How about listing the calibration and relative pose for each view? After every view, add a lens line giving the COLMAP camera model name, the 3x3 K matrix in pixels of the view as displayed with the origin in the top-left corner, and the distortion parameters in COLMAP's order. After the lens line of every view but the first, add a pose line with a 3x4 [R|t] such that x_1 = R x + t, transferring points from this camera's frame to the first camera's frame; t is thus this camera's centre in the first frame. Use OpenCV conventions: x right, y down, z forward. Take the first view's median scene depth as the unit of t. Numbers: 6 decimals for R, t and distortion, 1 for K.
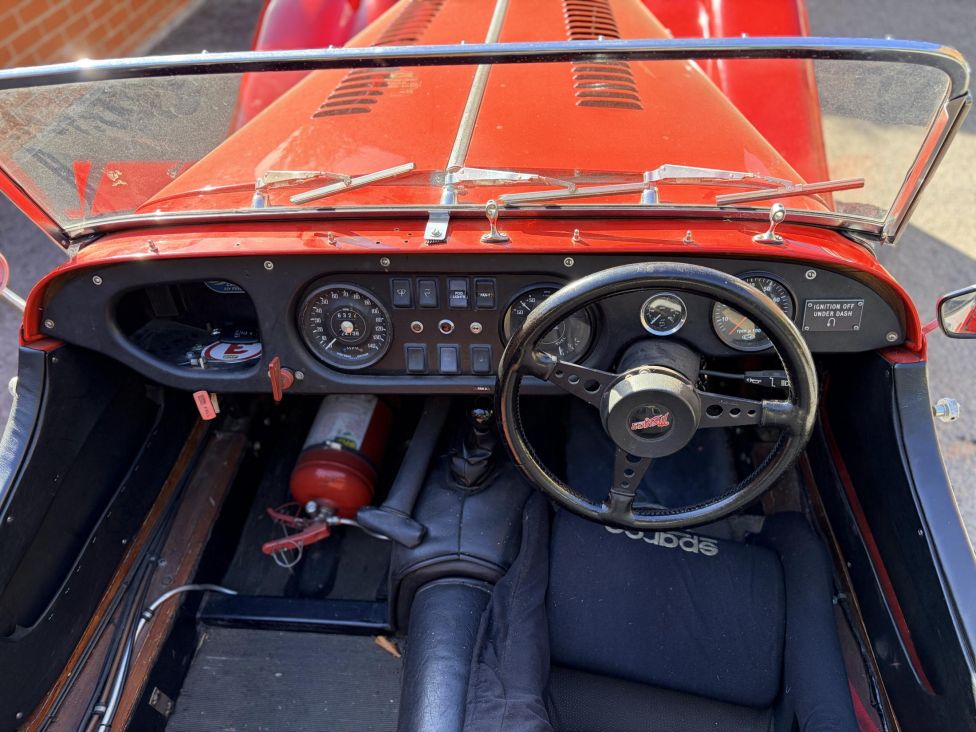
lens RADIAL K [[741.2, 0, 491.1], [0, 741.2, 372.7], [0, 0, 1]] dist [0.050232, -0.057537]
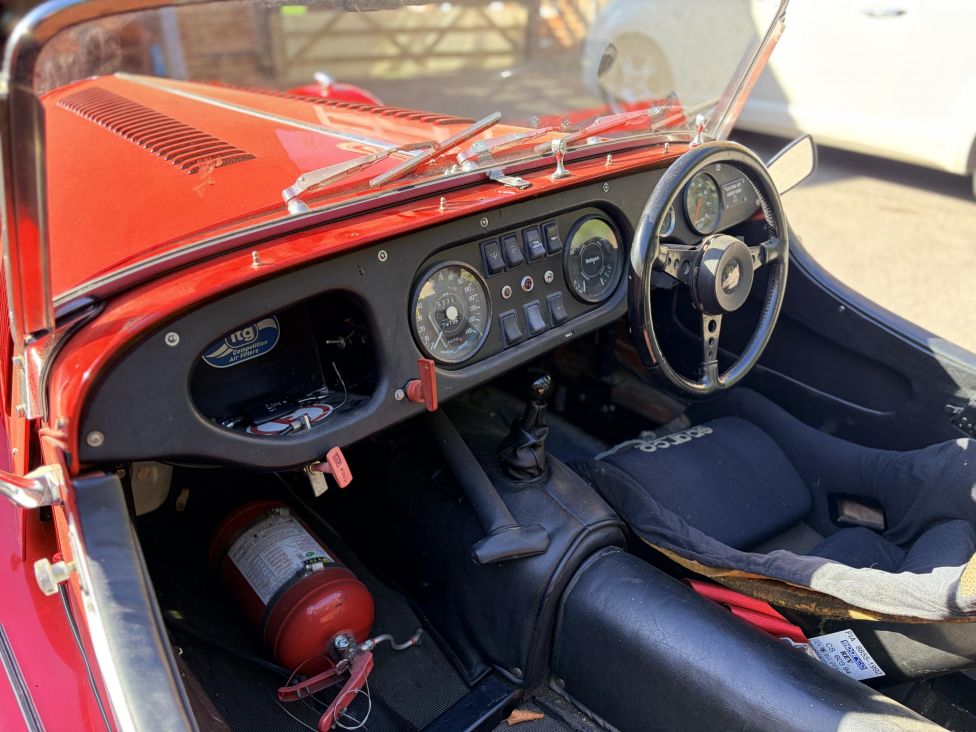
lens RADIAL K [[741.2, 0, 492.7], [0, 741.2, 371.7], [0, 0, 1]] dist [0.050232, -0.057537]
pose [[0.660054, -0.299797, 0.688804, -0.783420], [0.477008, 0.875607, -0.075996, 0.091738], [-0.580338, 0.378727, 0.720953, 0.334181]]
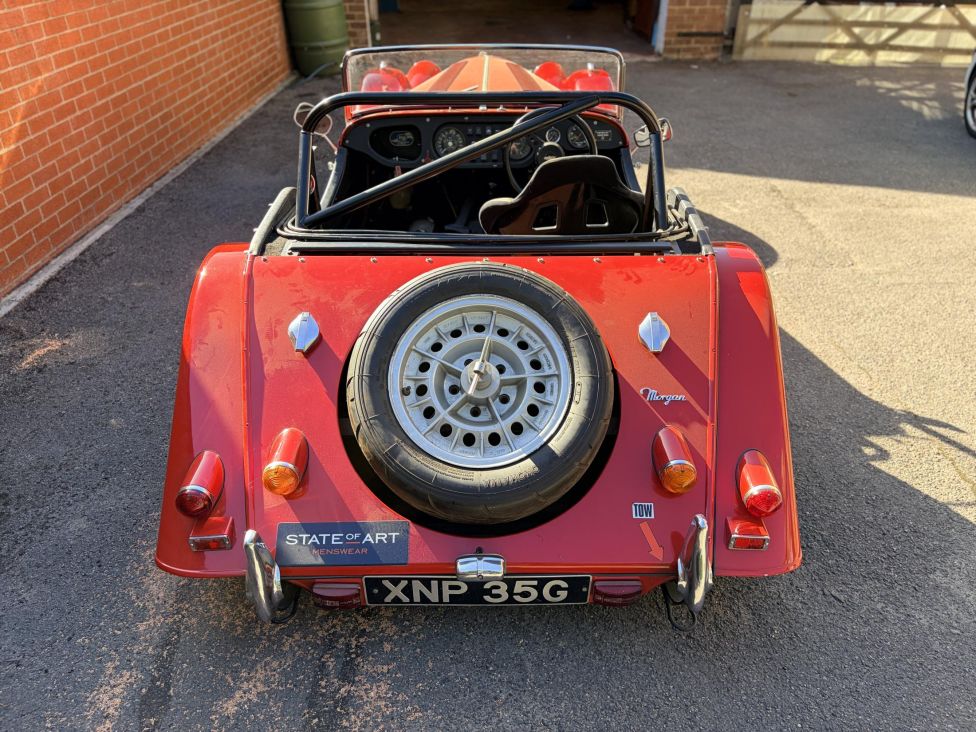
lens RADIAL K [[741.2, 0, 495.7], [0, 741.2, 368.1], [0, 0, 1]] dist [0.050232, -0.057537]
pose [[0.992413, 0.001763, 0.122939, -0.369517], [0.024094, 0.977721, -0.208520, 1.419980], [-0.120567, 0.209900, 0.970261, -1.710929]]
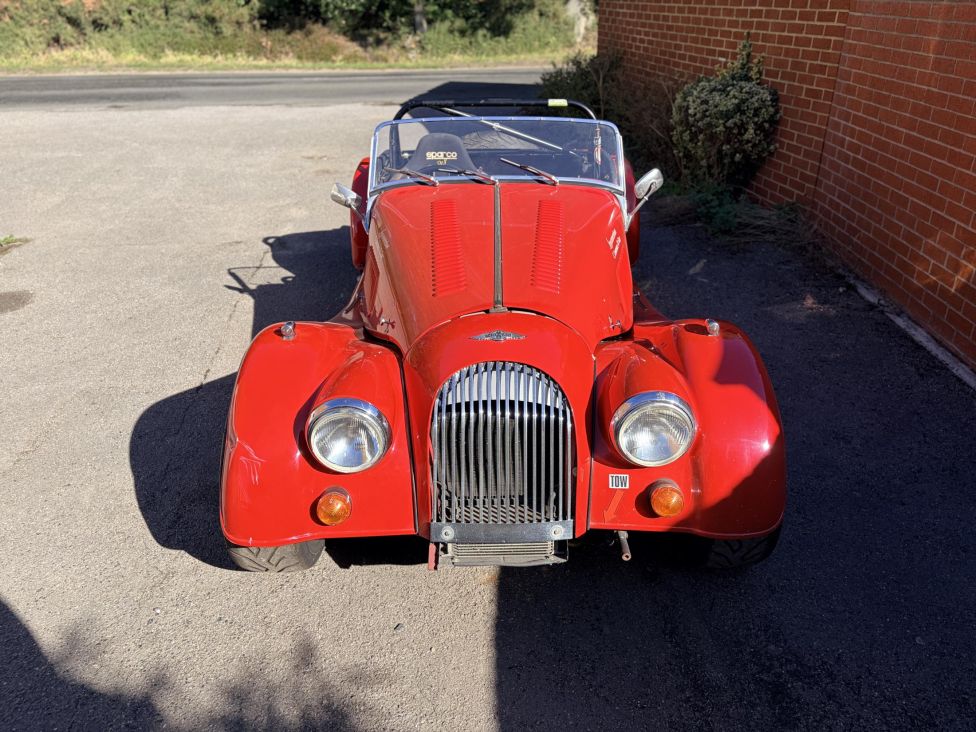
lens RADIAL K [[741.2, 0, 496.8], [0, 741.2, 380.3], [0, 0, 1]] dist [0.050232, -0.057537]
pose [[-0.990007, 0.119542, -0.074800, 0.314982], [-0.034060, 0.312026, 0.949463, -2.976959], [0.136841, 0.942523, -0.304837, 2.728694]]
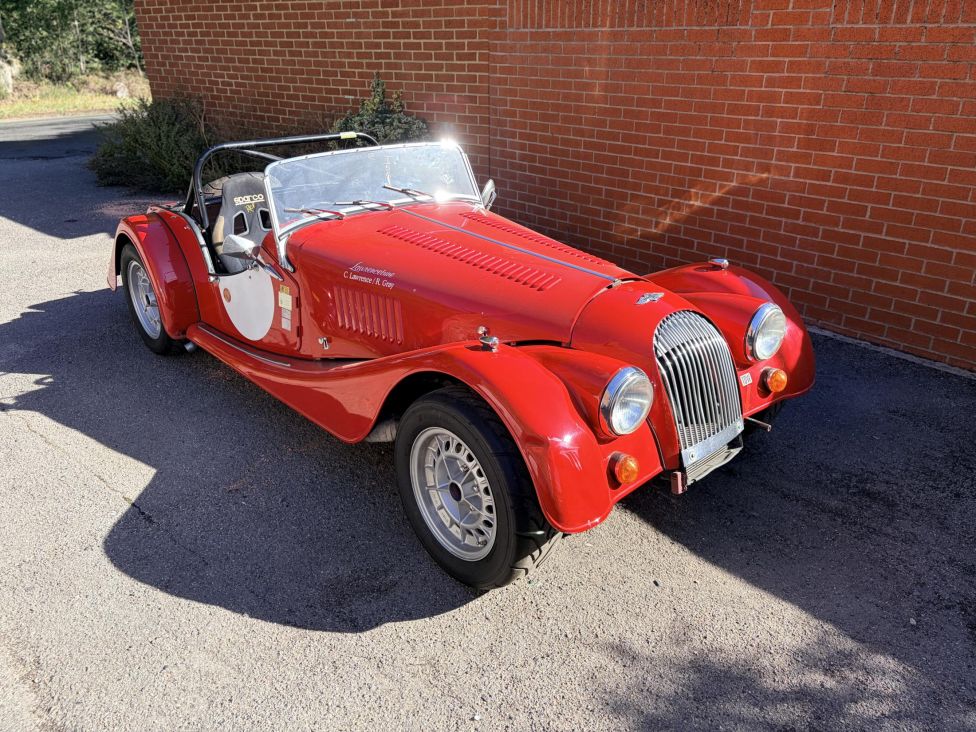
lens RADIAL K [[741.2, 0, 491.3], [0, 741.2, 366.6], [0, 0, 1]] dist [0.050232, -0.057537]
pose [[-0.670963, 0.357460, -0.649639, 2.042491], [-0.484196, 0.452317, 0.748975, -2.566907], [0.561571, 0.817087, -0.130407, 2.198268]]
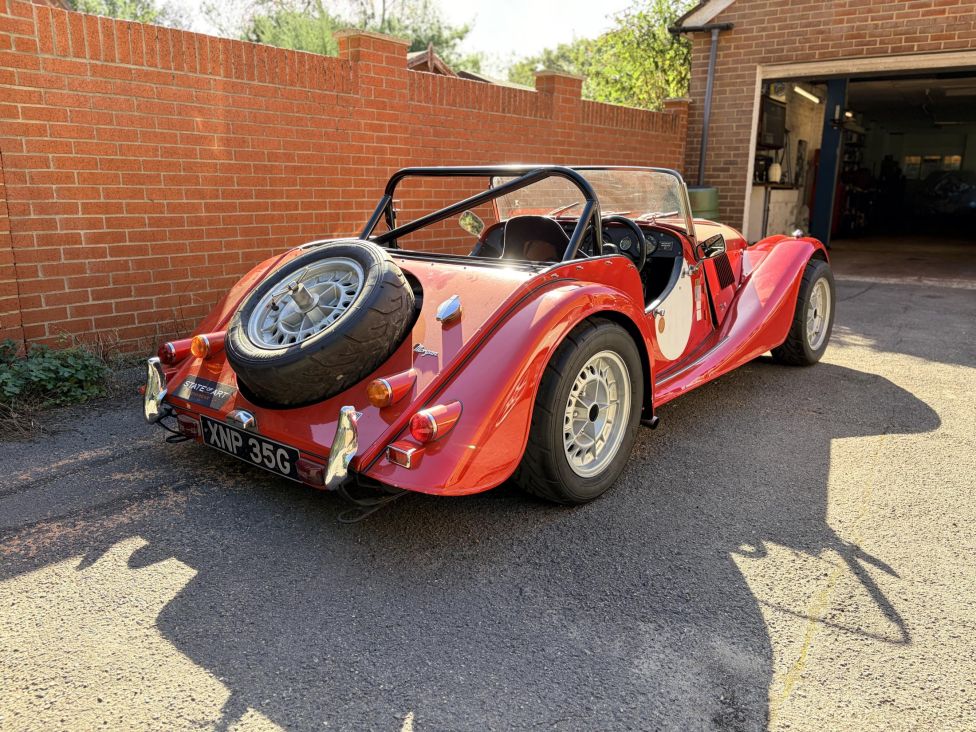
lens RADIAL K [[741.2, 0, 493.5], [0, 741.2, 362.3], [0, 0, 1]] dist [0.050232, -0.057537]
pose [[0.833000, 0.200126, -0.515812, 1.543185], [-0.430362, 0.820271, -0.376755, 1.883095], [0.347707, 0.535822, 0.769412, -1.594899]]
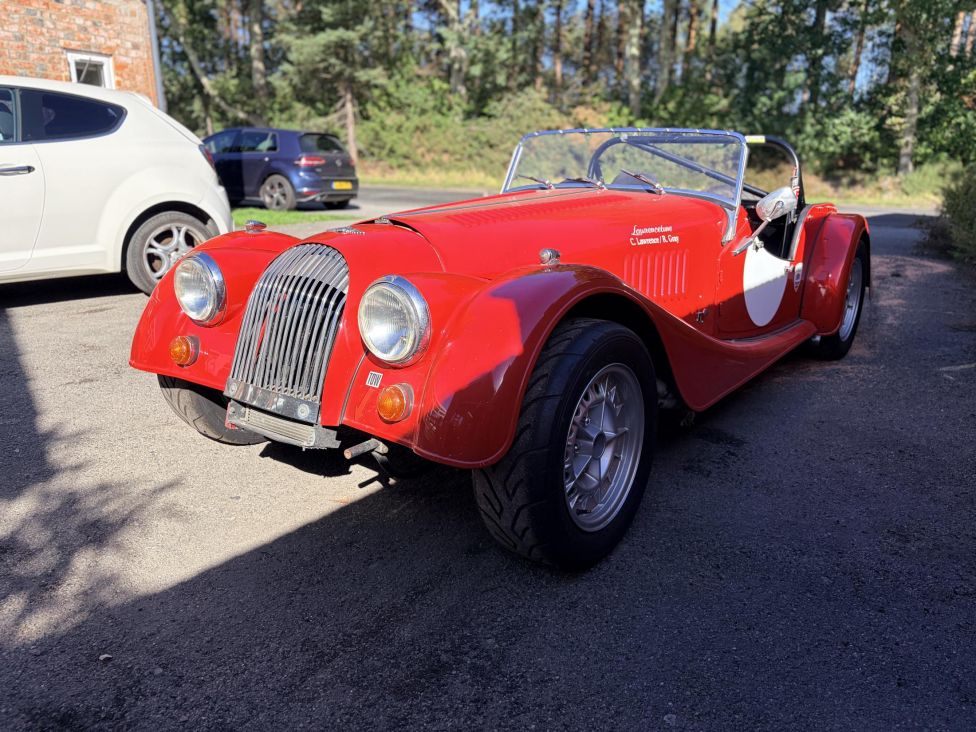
lens RADIAL K [[741.2, 0, 482.2], [0, 741.2, 369.6], [0, 0, 1]] dist [0.050232, -0.057537]
pose [[-0.855924, -0.084684, 0.510121, -1.226403], [0.393968, 0.532184, 0.749379, -2.363899], [-0.334939, 0.842383, -0.422146, 3.079061]]
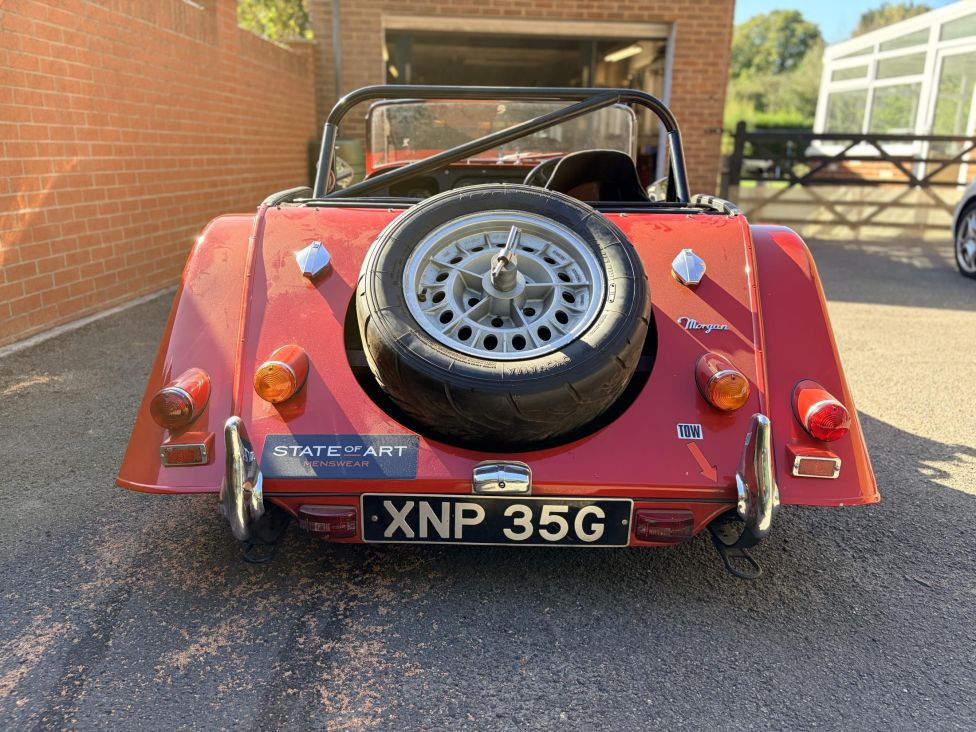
lens RADIAL K [[741.2, 0, 498.3], [0, 741.2, 367.4], [0, 0, 1]] dist [0.050232, -0.057537]
pose [[0.991547, 0.054188, 0.117891, -0.380584], [0.008425, 0.879803, -0.475264, 1.971753], [-0.129475, 0.472240, 0.871909, -1.328506]]
